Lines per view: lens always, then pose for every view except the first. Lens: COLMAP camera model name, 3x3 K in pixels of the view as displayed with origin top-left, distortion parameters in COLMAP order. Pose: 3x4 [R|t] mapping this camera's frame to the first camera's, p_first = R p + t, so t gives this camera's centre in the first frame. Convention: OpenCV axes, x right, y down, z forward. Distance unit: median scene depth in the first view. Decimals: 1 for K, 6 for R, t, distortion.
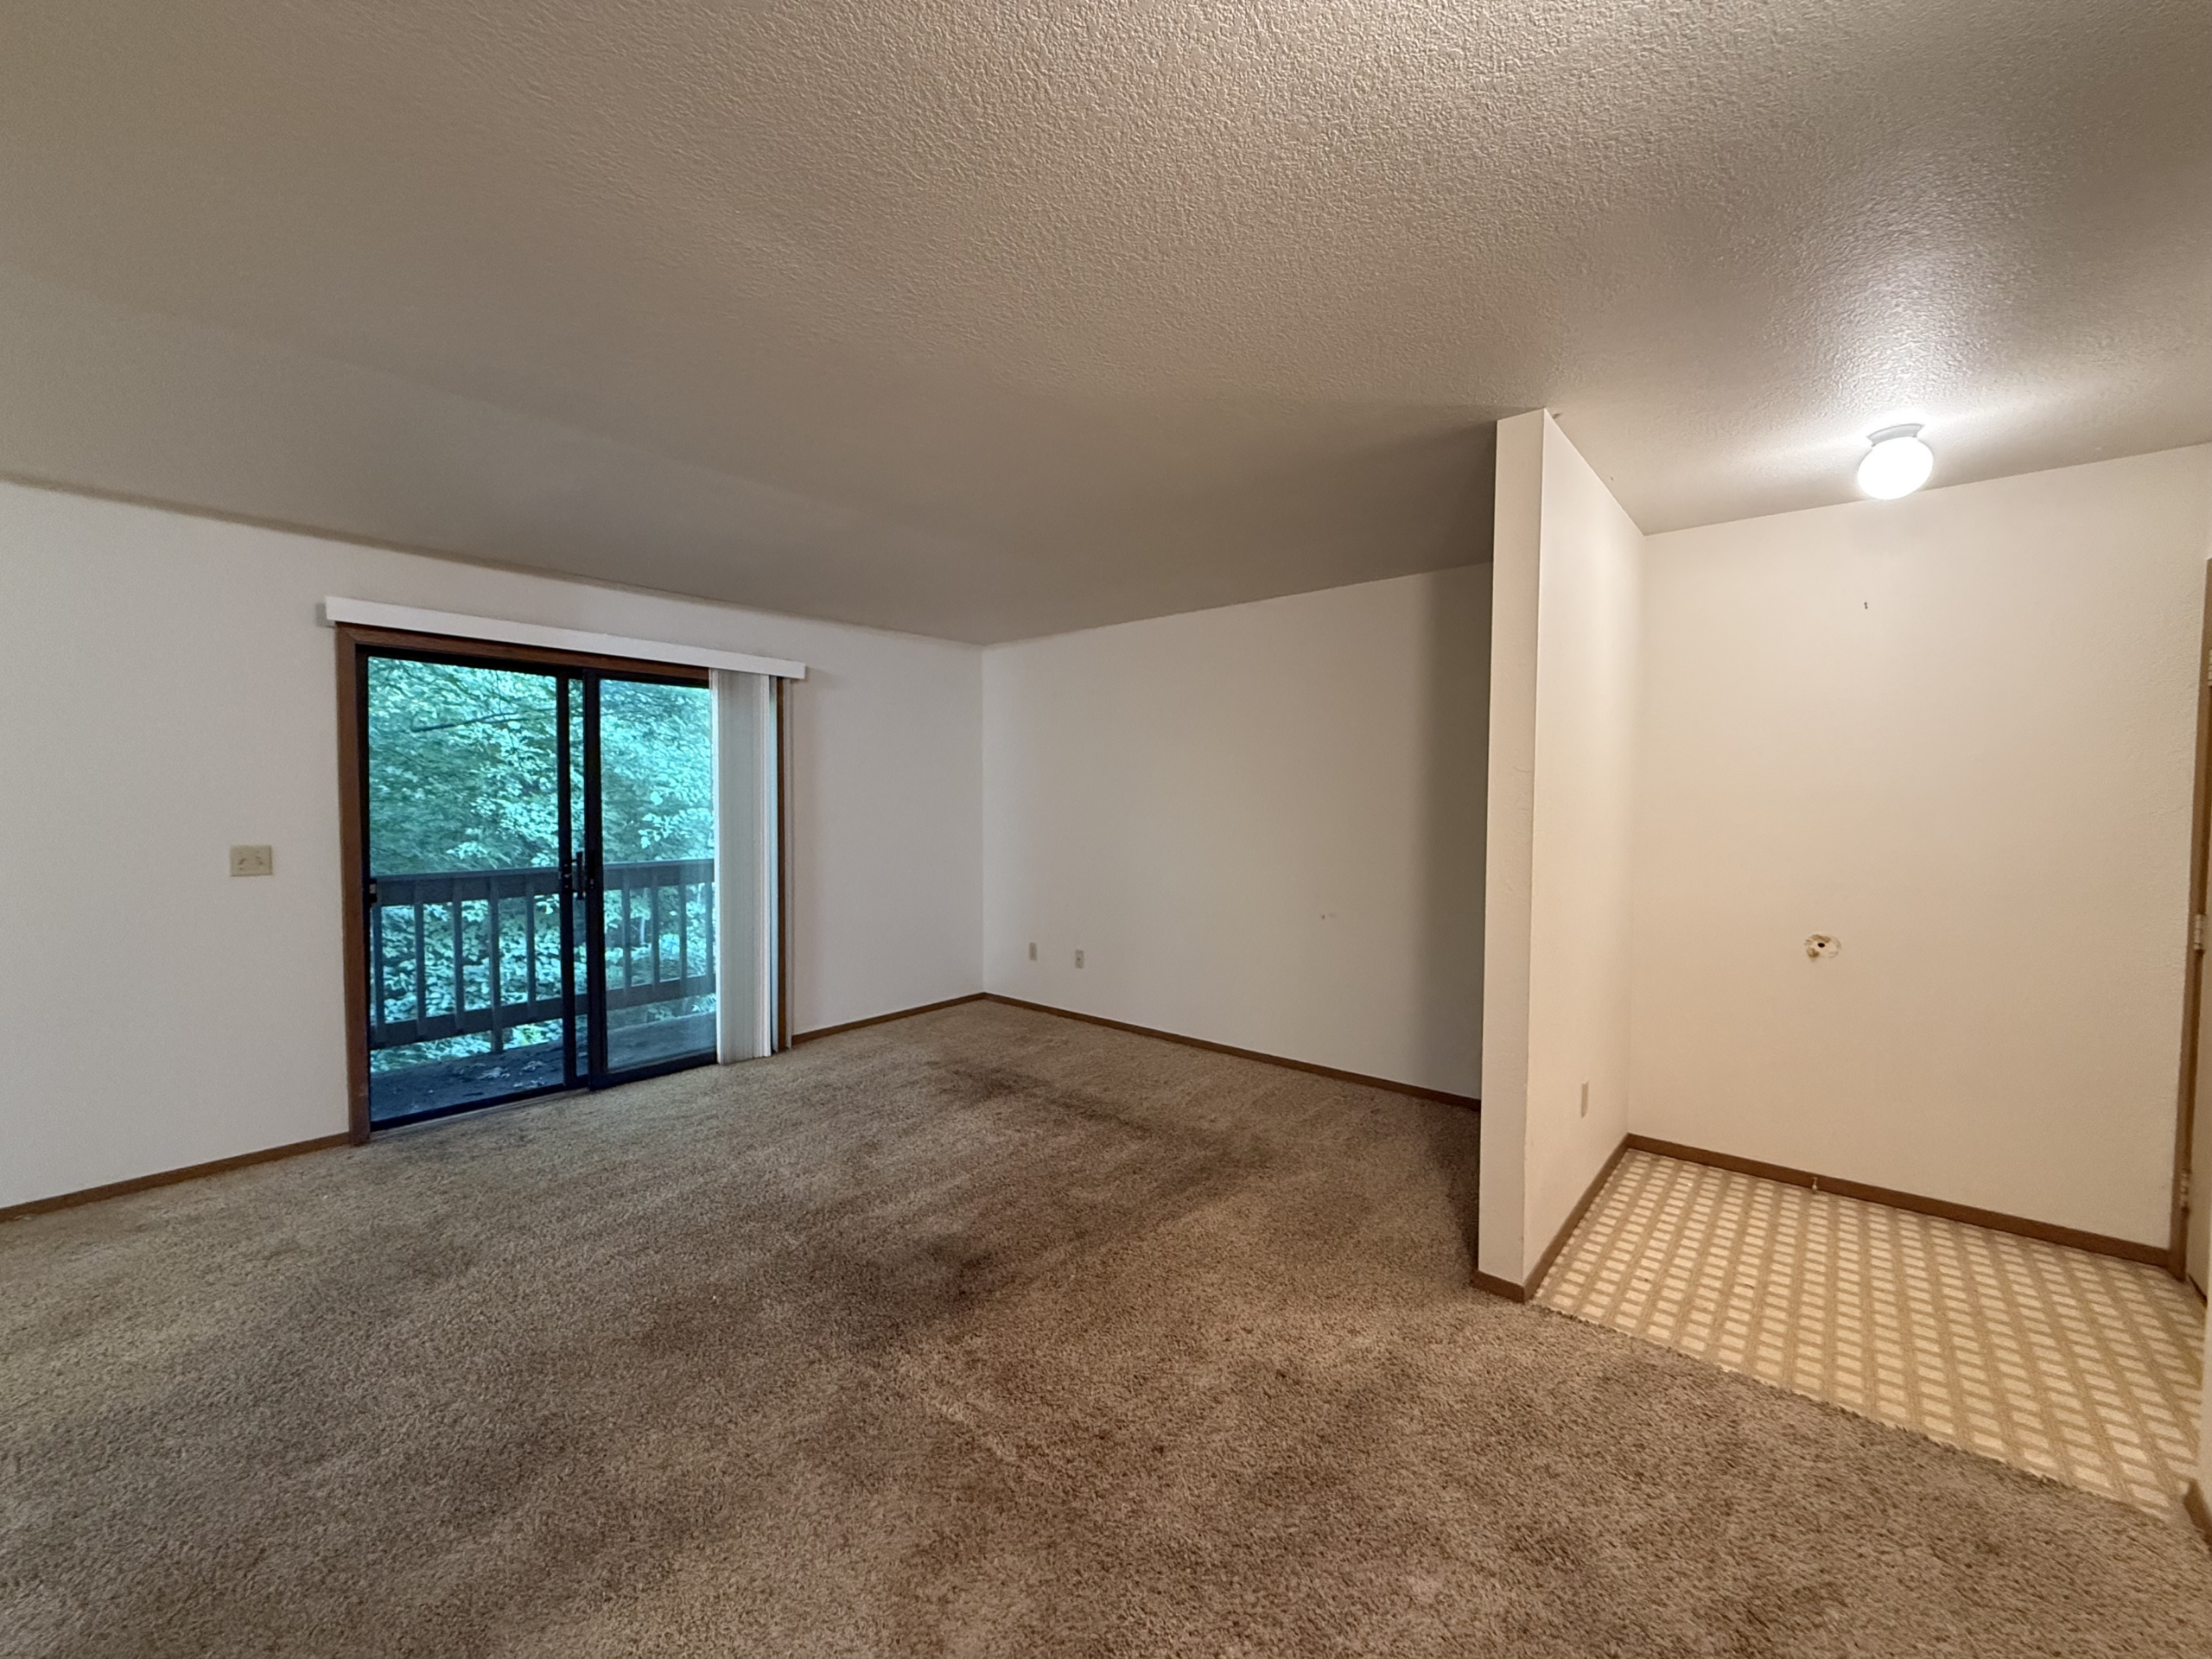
lens RADIAL K [[879.8, 0, 1097.3], [0, 879.8, 836.1], [0, 0, 1]] dist [-0.003356, 0.000709]
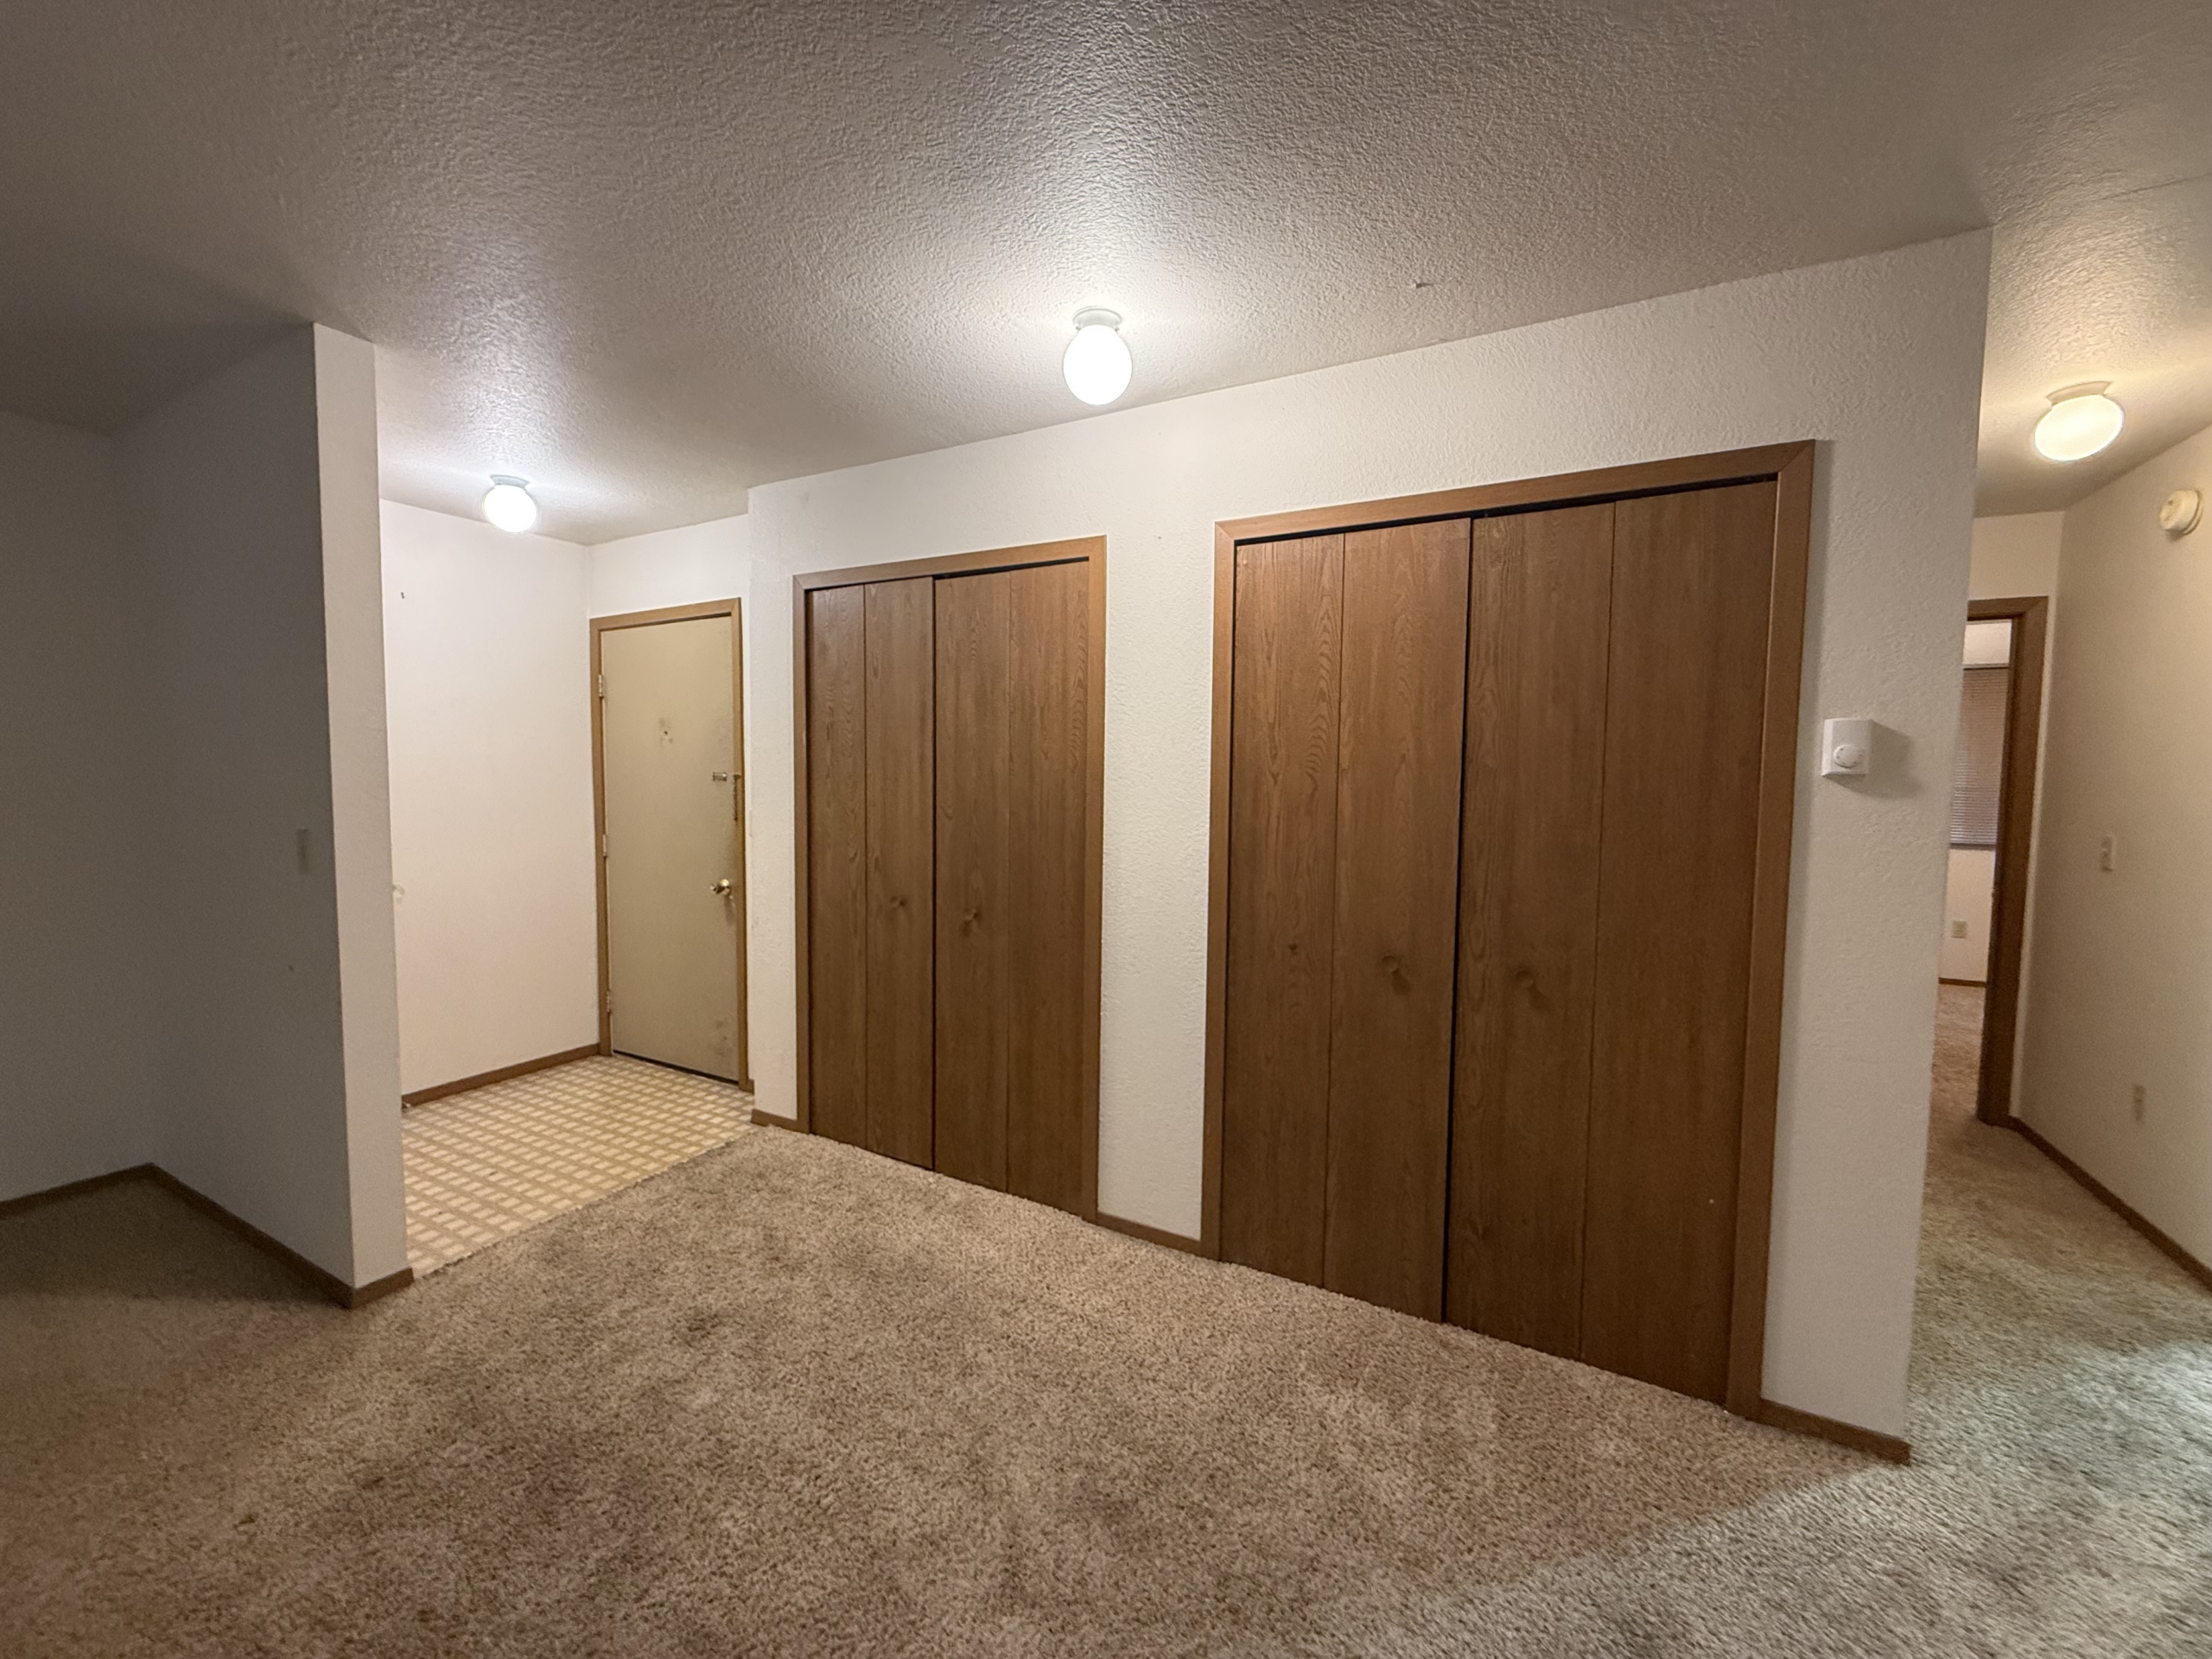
lens RADIAL K [[879.8, 0, 1099.2], [0, 879.8, 836.7], [0, 0, 1]] dist [-0.003356, 0.000709]
pose [[-0.204218, -0.072047, 0.976270, -0.588561], [0.037112, 0.996001, 0.081267, -0.007922], [-0.978222, 0.052827, -0.200728, 0.436863]]
